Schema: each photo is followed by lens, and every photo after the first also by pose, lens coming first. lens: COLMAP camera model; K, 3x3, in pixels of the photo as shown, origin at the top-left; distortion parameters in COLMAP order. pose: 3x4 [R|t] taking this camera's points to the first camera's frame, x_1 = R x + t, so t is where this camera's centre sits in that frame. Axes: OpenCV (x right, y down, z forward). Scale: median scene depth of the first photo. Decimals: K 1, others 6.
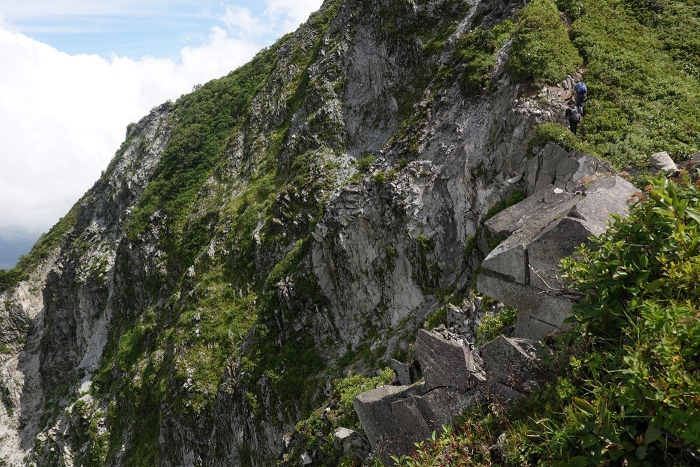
lens RADIAL K [[461.3, 0, 349.3], [0, 461.3, 234.3], [0, 0, 1]] dist [-0.007811, -0.000034]
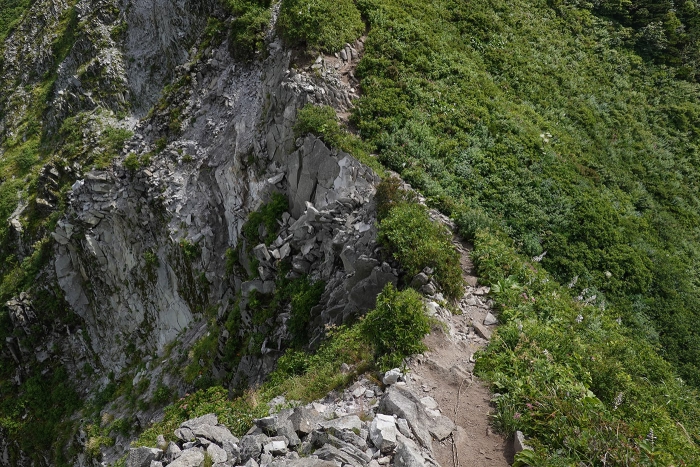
lens RADIAL K [[461.3, 0, 347.6], [0, 461.3, 233.3], [0, 0, 1]] dist [-0.007811, -0.000034]
pose [[0.941827, -0.063850, 0.329979, 0.145014], [0.033157, 0.994651, 0.097823, -0.068732], [-0.334460, -0.081191, 0.938906, 0.151421]]
